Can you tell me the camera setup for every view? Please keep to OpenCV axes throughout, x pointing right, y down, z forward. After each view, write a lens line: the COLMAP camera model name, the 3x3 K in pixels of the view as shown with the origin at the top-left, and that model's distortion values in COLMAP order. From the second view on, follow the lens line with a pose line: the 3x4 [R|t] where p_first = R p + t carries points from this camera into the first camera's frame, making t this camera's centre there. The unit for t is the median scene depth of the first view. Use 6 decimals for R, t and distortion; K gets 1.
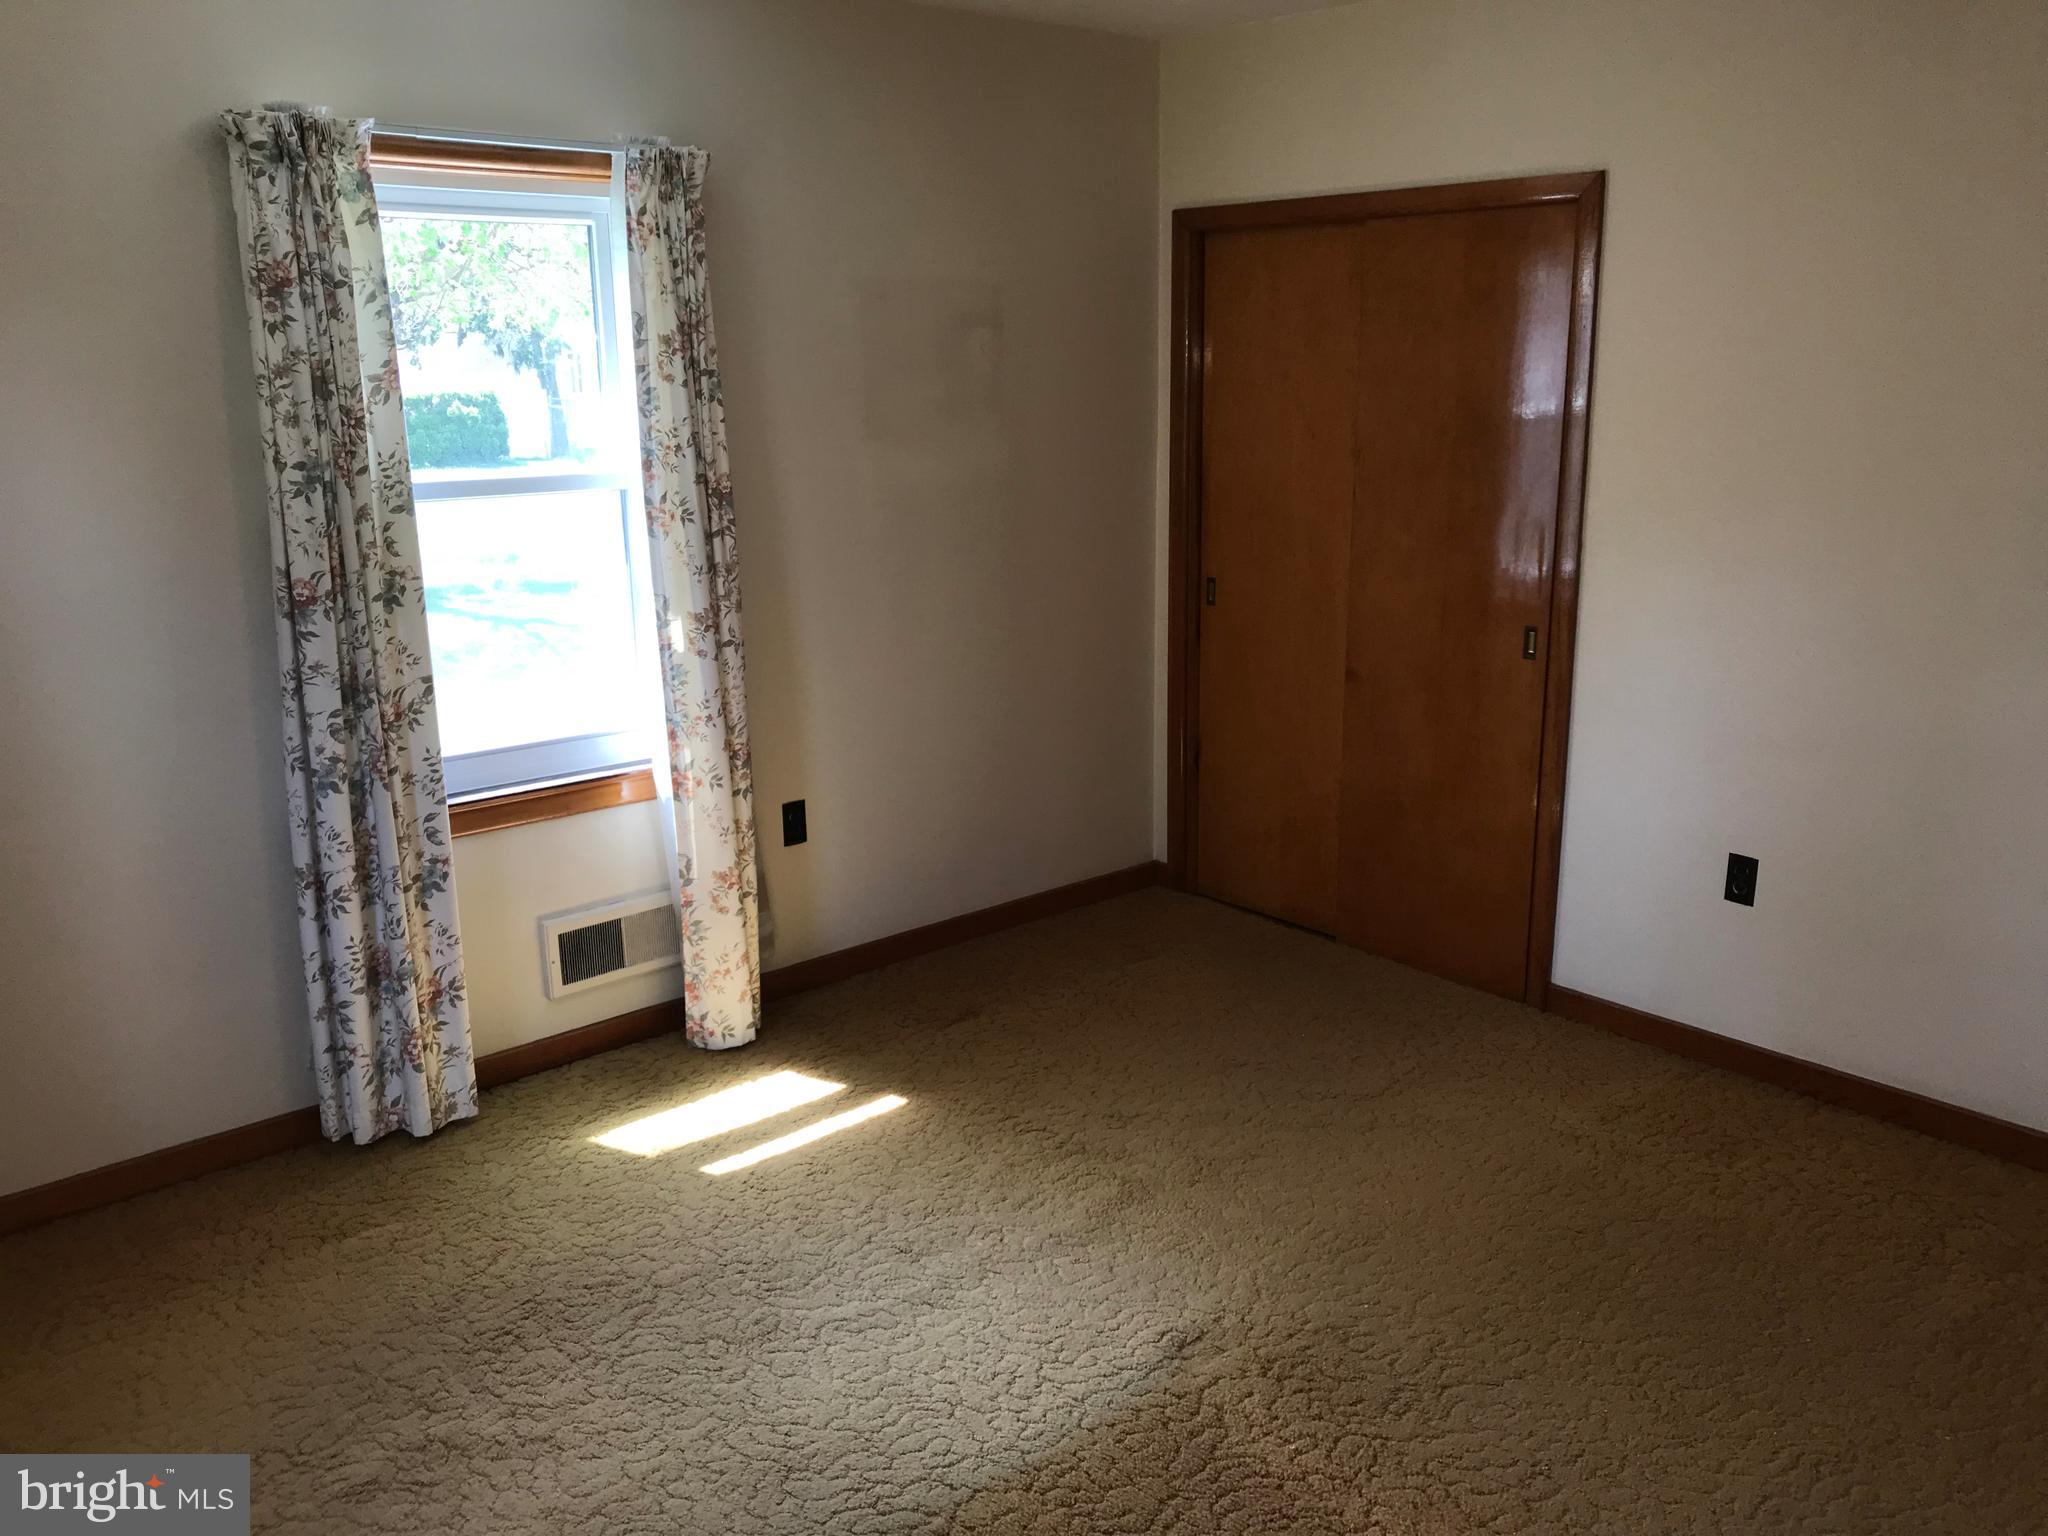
lens RADIAL K [[1657.8, 0, 1036.3], [0, 1657.8, 767.5], [0, 0, 1]] dist [0.016958, -0.009048]
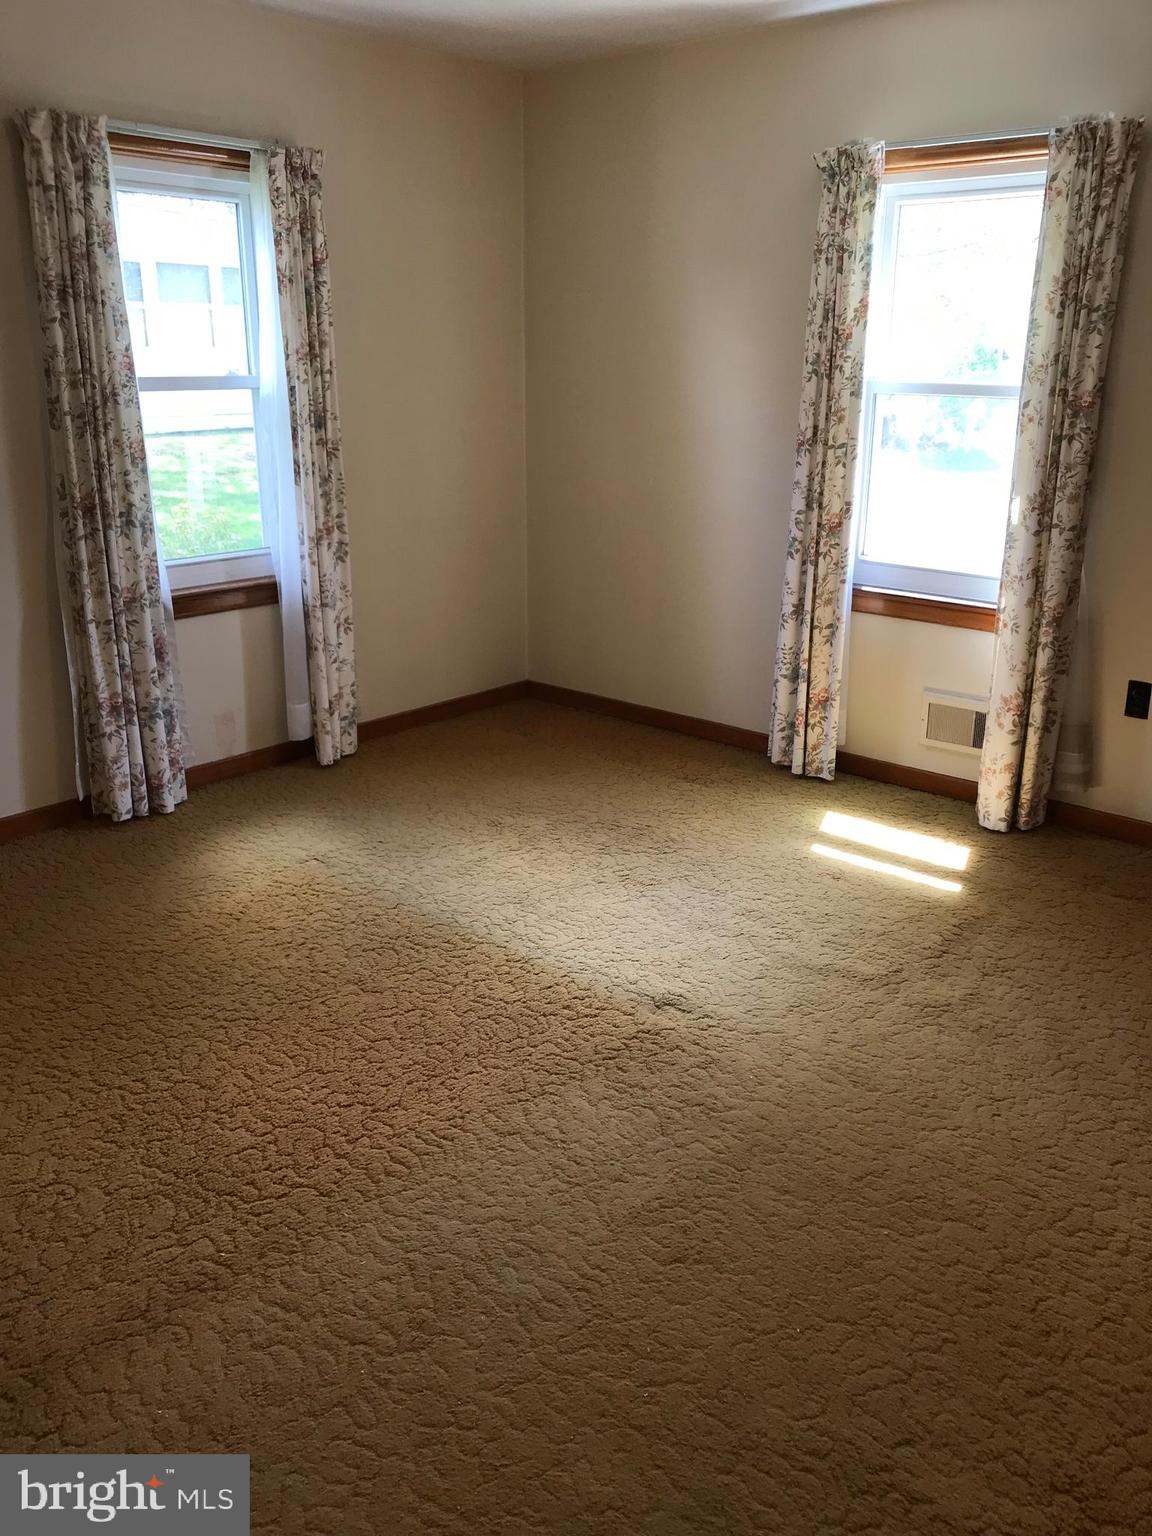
lens RADIAL K [[1243.4, 0, 576.0], [0, 1243.4, 768.0], [0, 0, 1]] dist [0.016958, -0.009048]
pose [[0.141458, 0.333404, -0.932111, 0.781366], [-0.245397, 0.924001, 0.293261, -0.101748], [0.959046, 0.187253, 0.212524, 0.516907]]
